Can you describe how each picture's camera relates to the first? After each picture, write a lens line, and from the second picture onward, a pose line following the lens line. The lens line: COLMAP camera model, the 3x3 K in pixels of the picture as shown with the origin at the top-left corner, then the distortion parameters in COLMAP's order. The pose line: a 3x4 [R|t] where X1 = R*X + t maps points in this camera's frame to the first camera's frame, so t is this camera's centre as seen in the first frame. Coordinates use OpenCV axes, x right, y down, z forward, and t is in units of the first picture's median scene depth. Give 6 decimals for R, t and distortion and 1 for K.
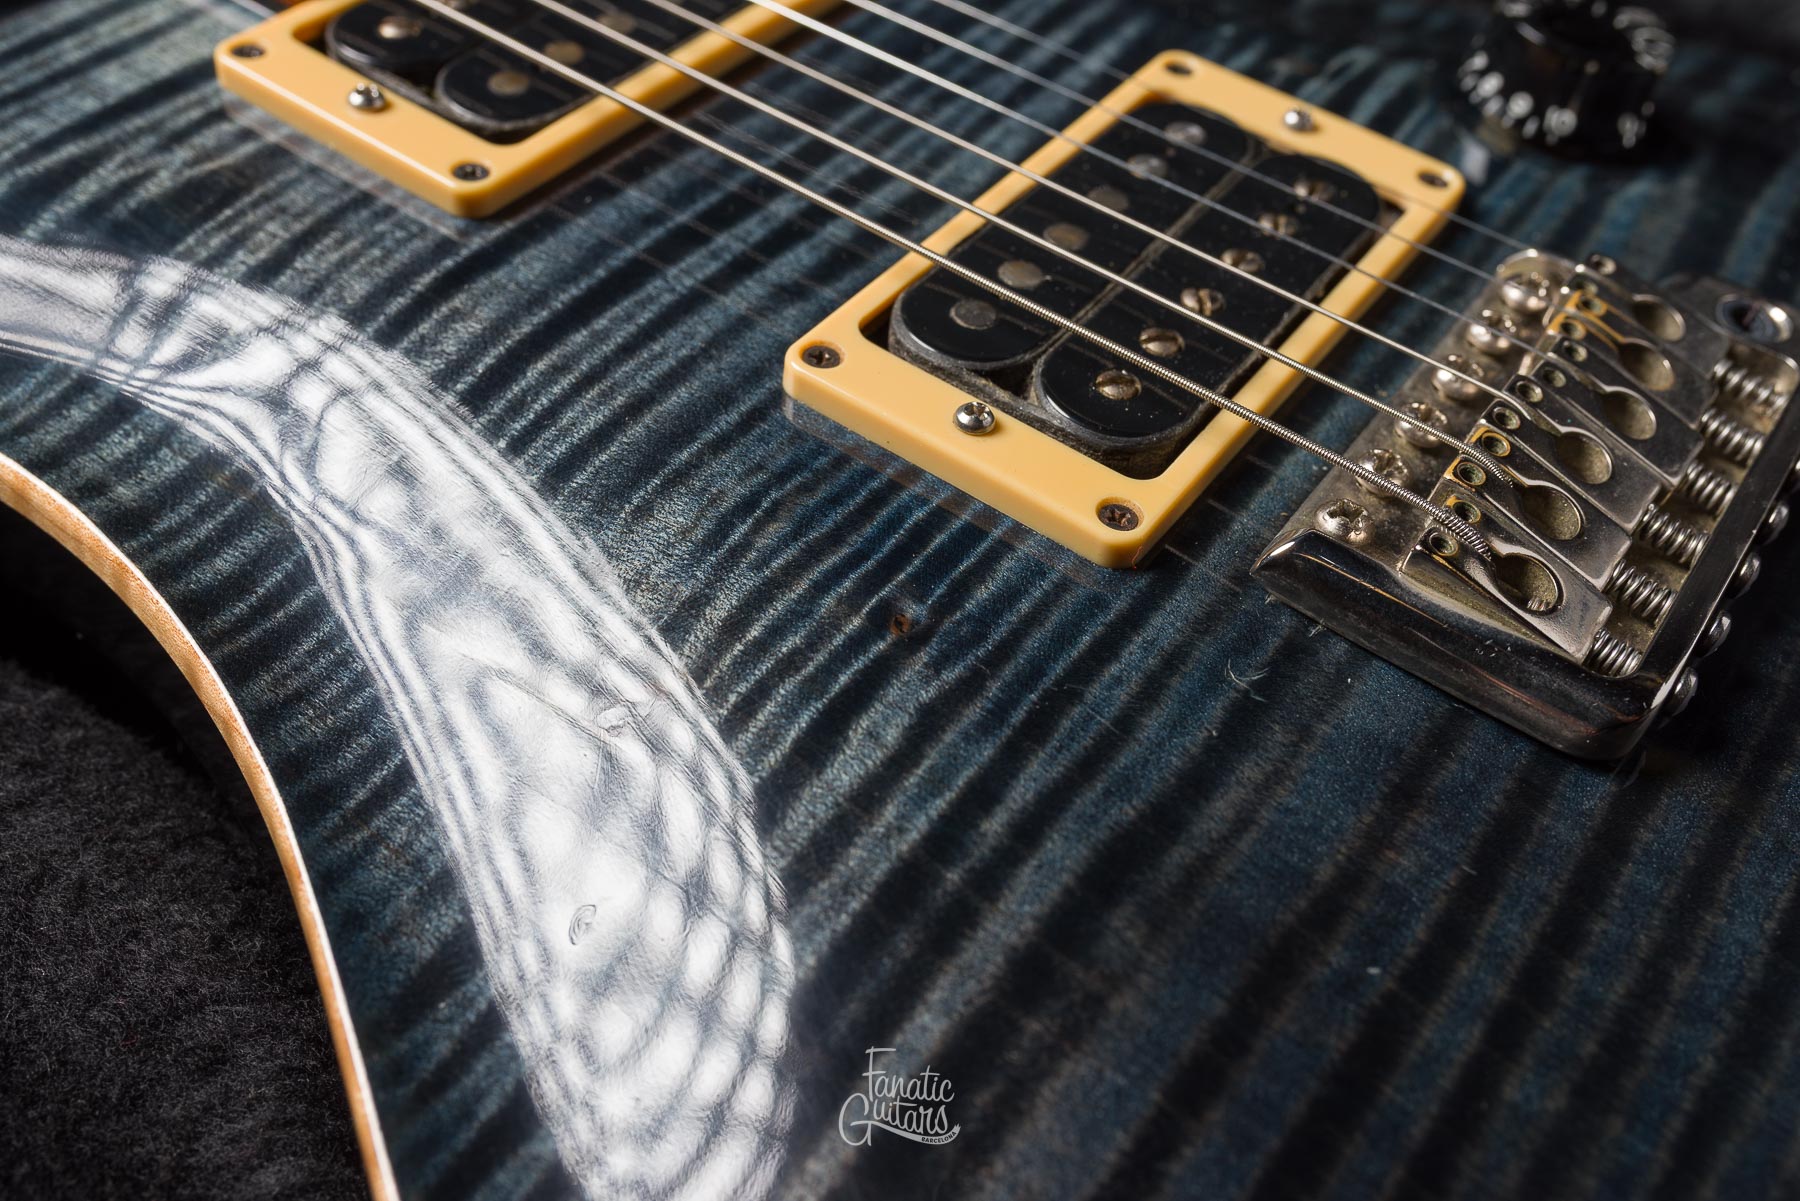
lens RADIAL K [[1879.8, 0, 898.8], [0, 1879.8, 593.0], [0, 0, 1]] dist [-0.002788, 0.005202]
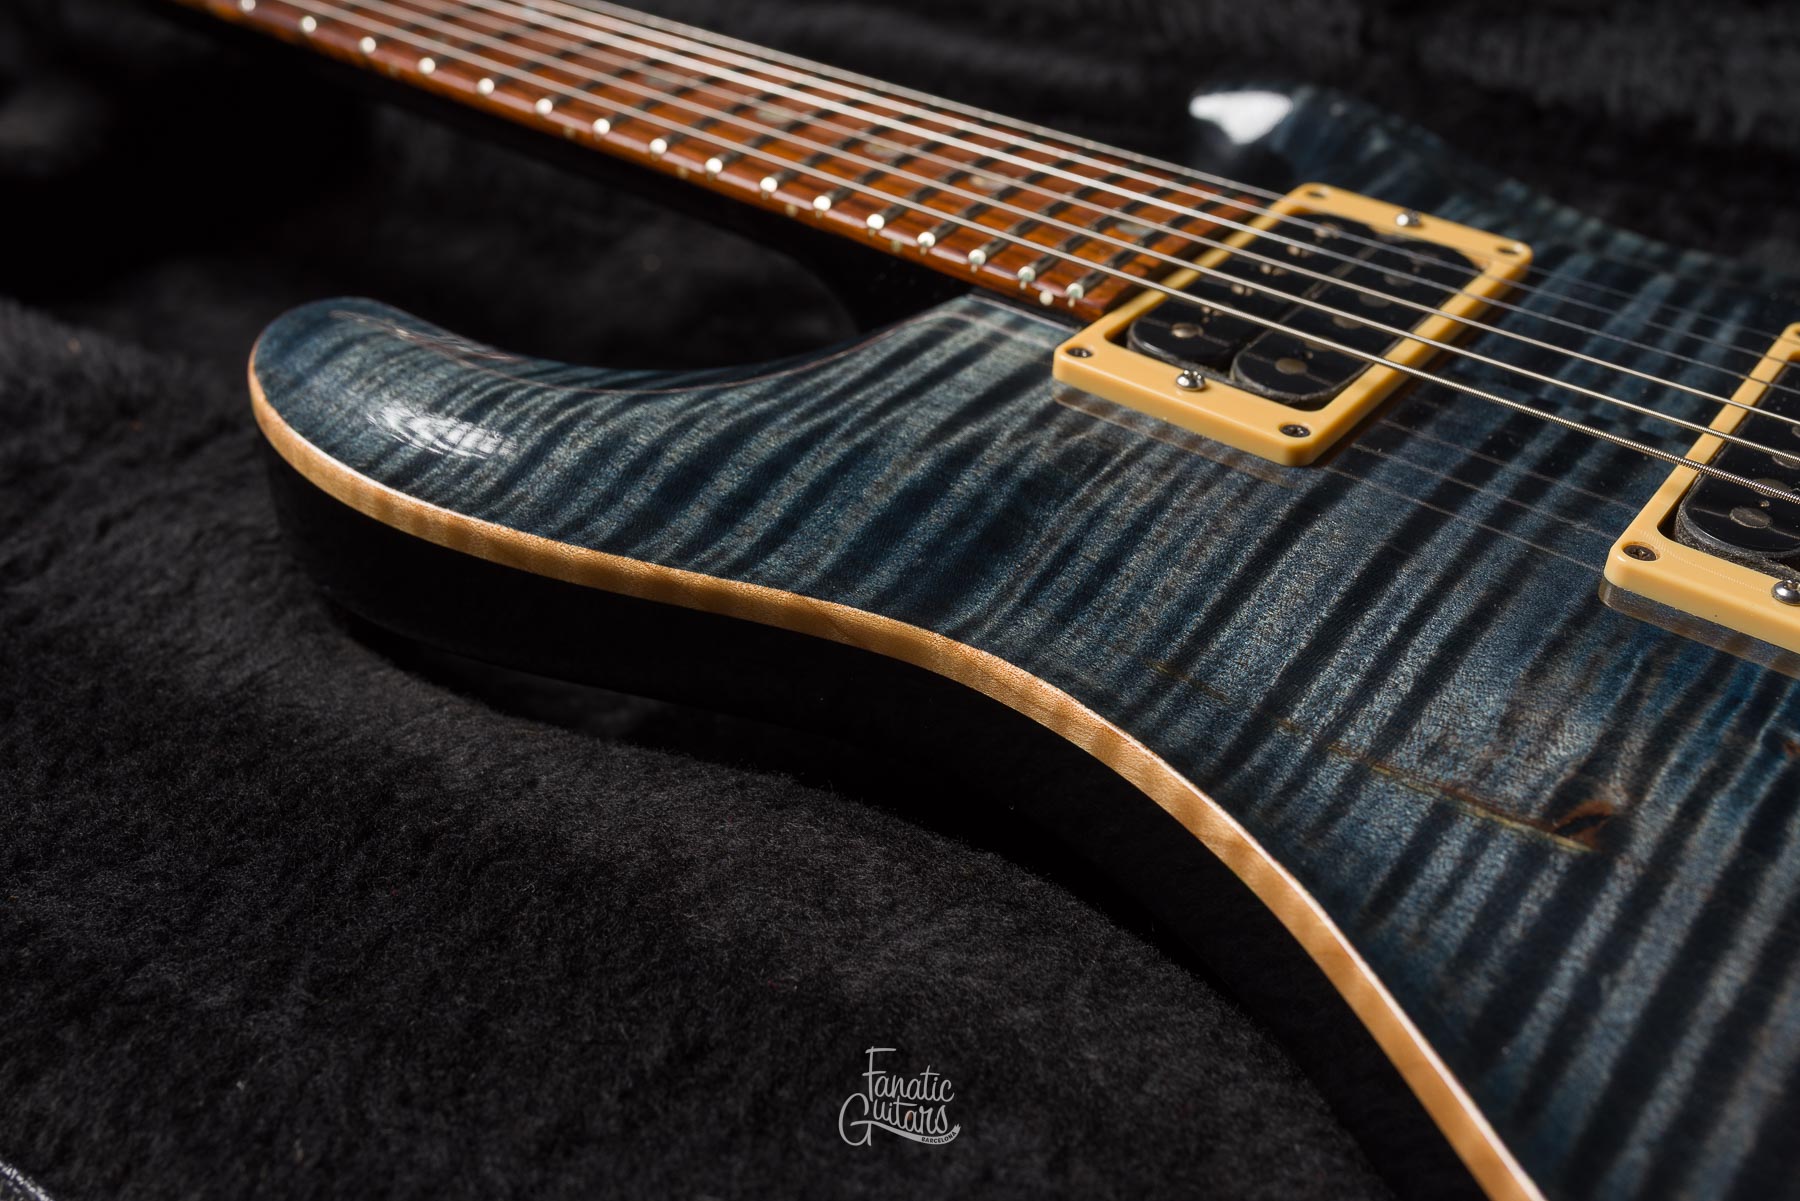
lens RADIAL K [[1835.6, 0, 901.3], [0, 1835.6, 592.5], [0, 0, 1]] dist [-0.001758, 0.001765]
pose [[0.996191, -0.038704, -0.078143, -0.454343], [0.022947, 0.980872, -0.193297, 0.127585], [0.084130, 0.190767, 0.978024, -0.223460]]
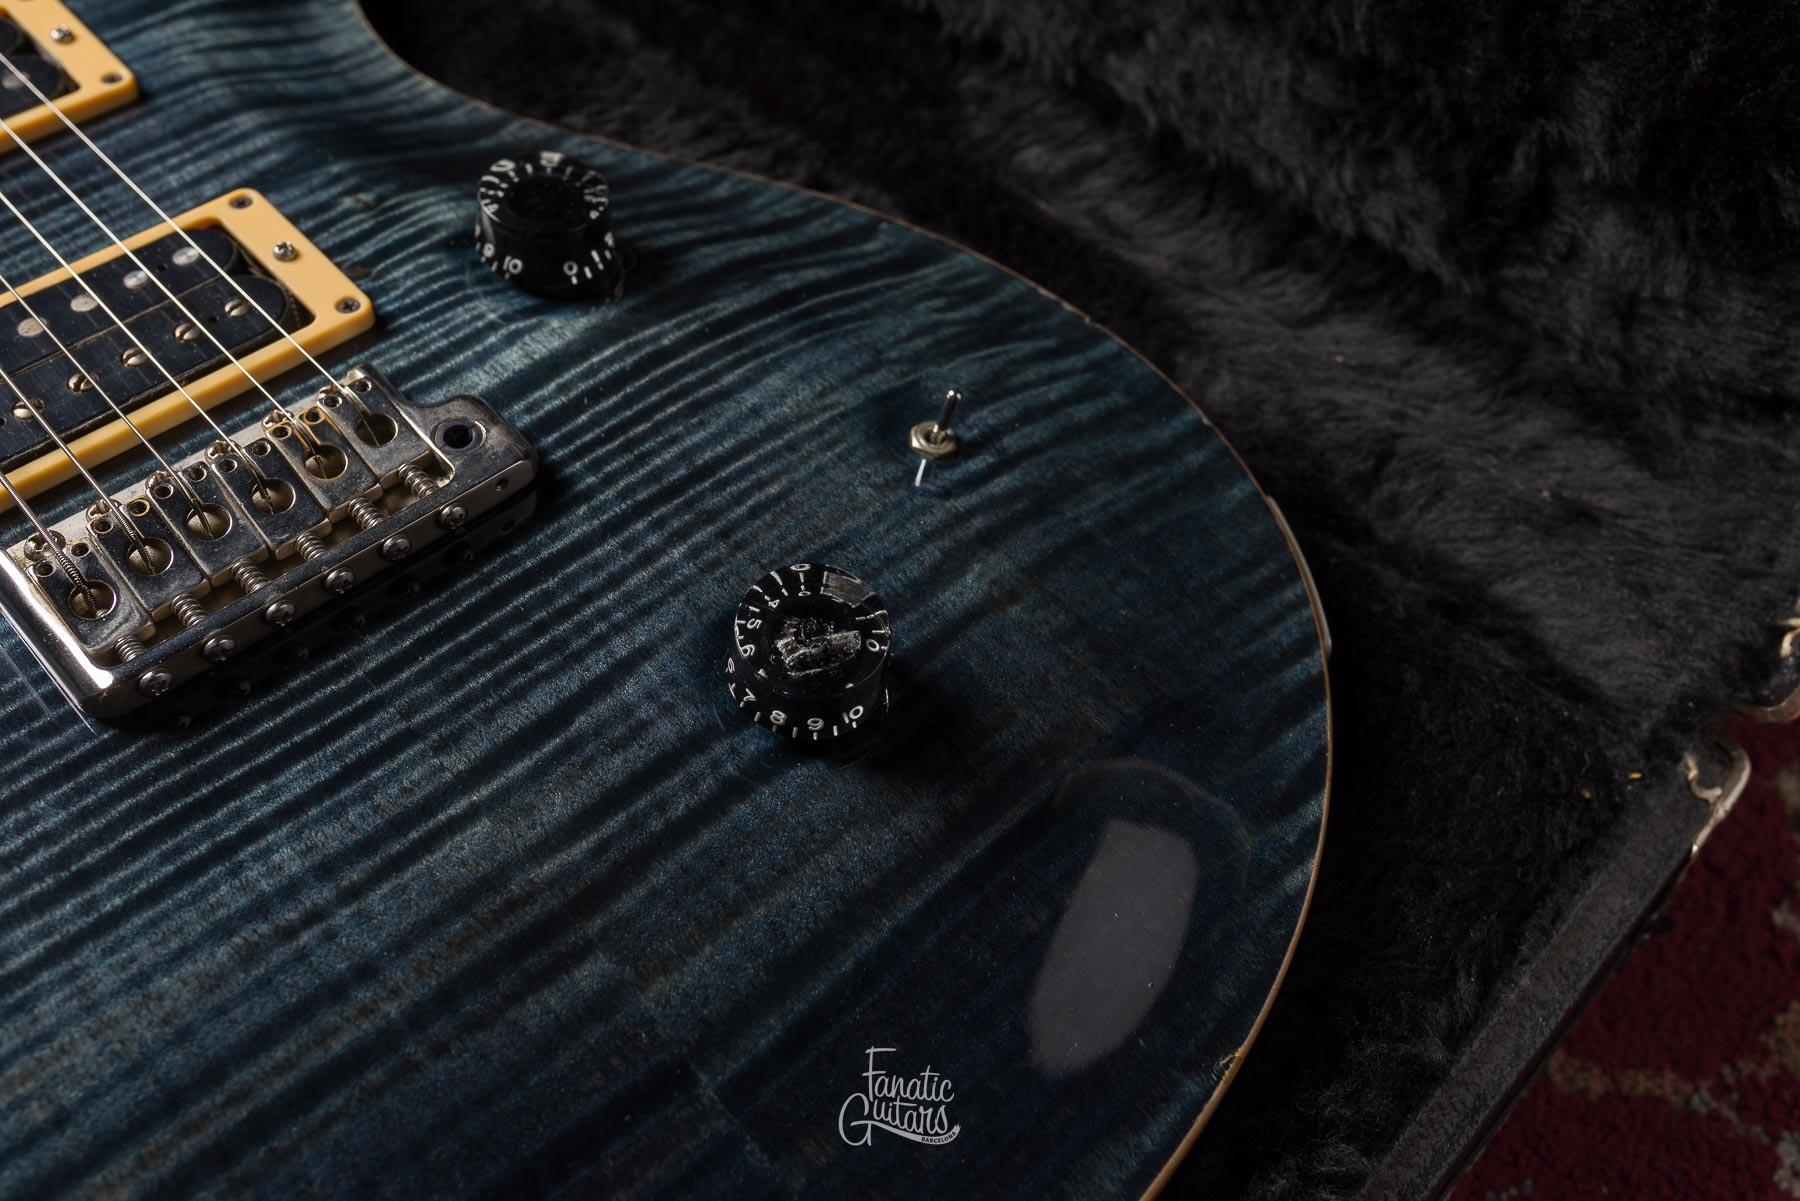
lens RADIAL K [[1805.9, 0, 896.5], [0, 1805.9, 594.7], [0, 0, 1]] dist [0.000133, -0.019217]
pose [[0.974097, 0.135929, -0.180715, 1.204989], [-0.123699, 0.989300, 0.077359, -0.200645], [0.189296, -0.053001, 0.980489, -0.337475]]
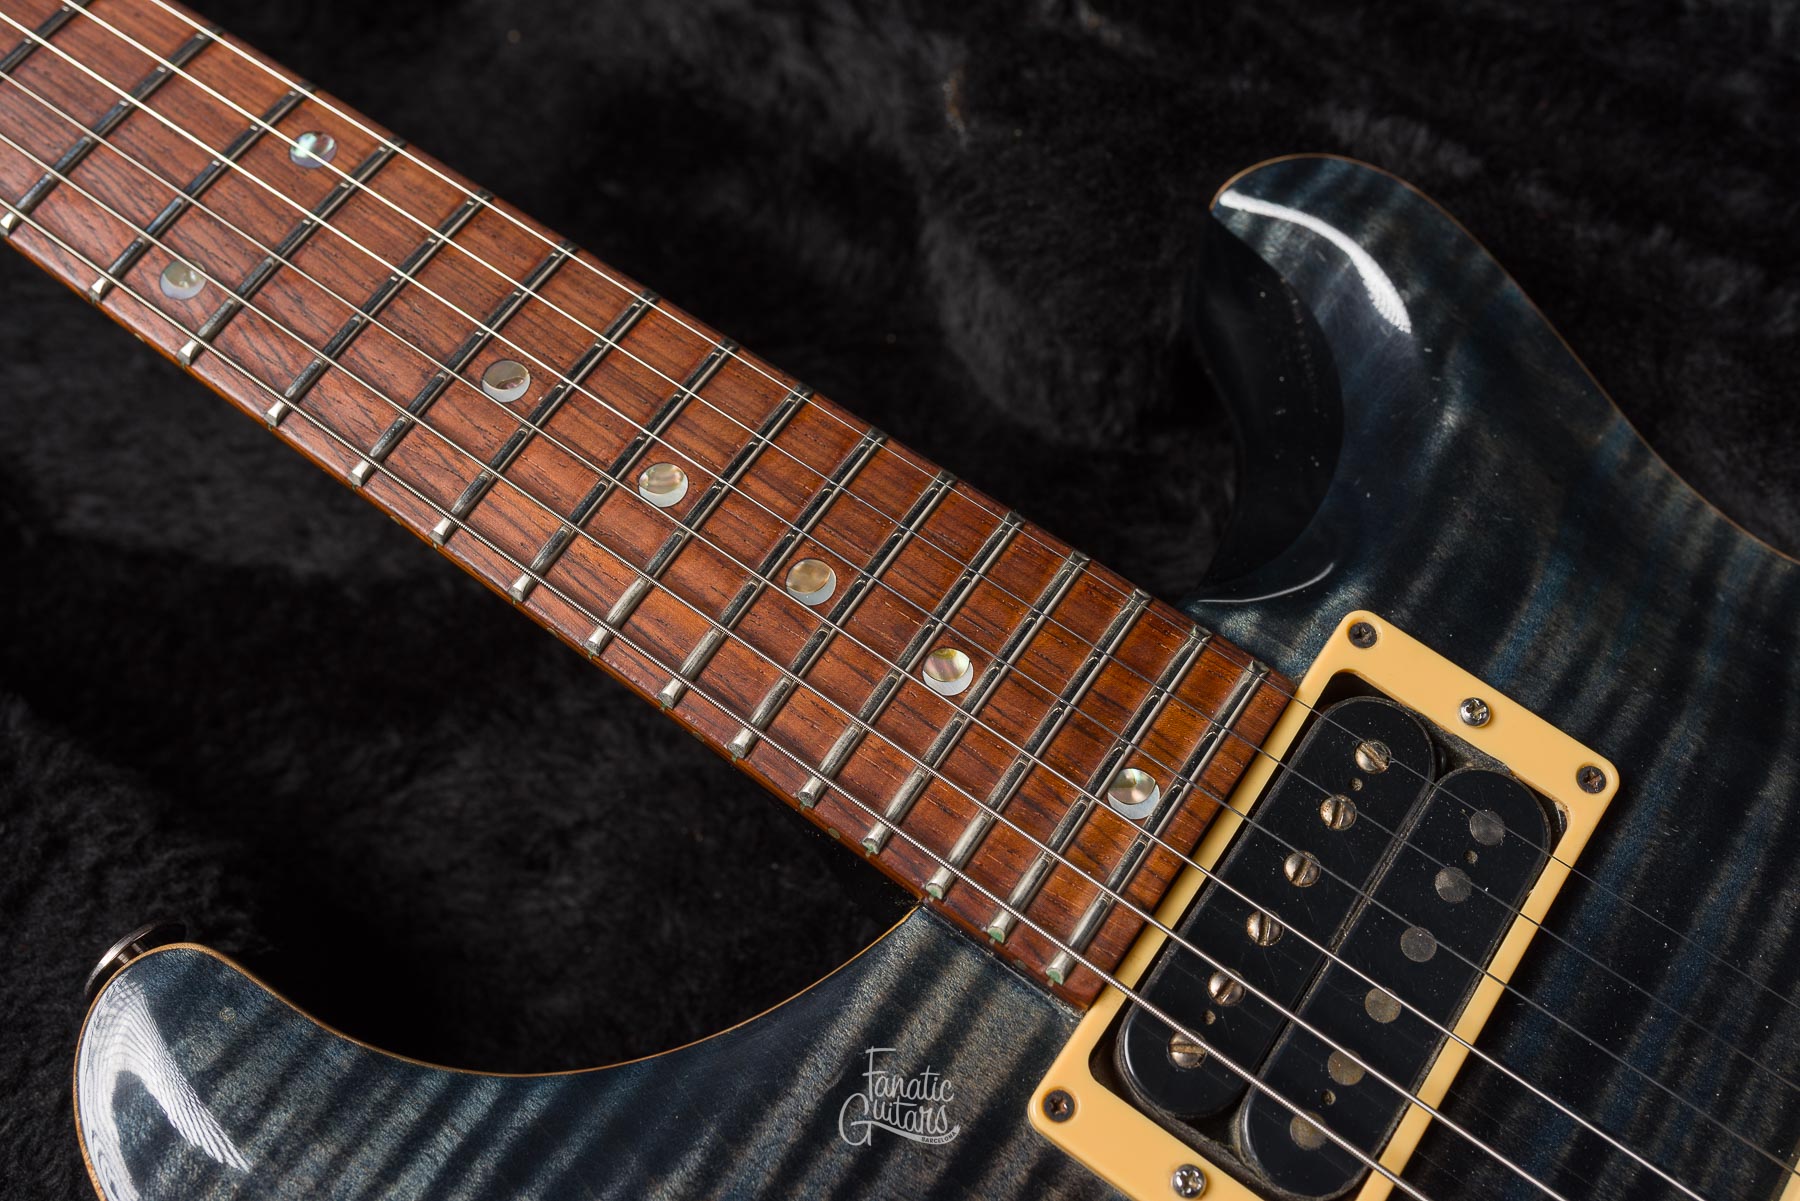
lens RADIAL K [[1835.6, 0, 901.3], [0, 1835.6, 592.5], [0, 0, 1]] dist [-0.001758, 0.001765]
pose [[0.996070, -0.031992, -0.082587, -0.411429], [0.059739, 0.931108, 0.359818, -1.134932], [0.065386, -0.363337, 0.929360, 0.162917]]
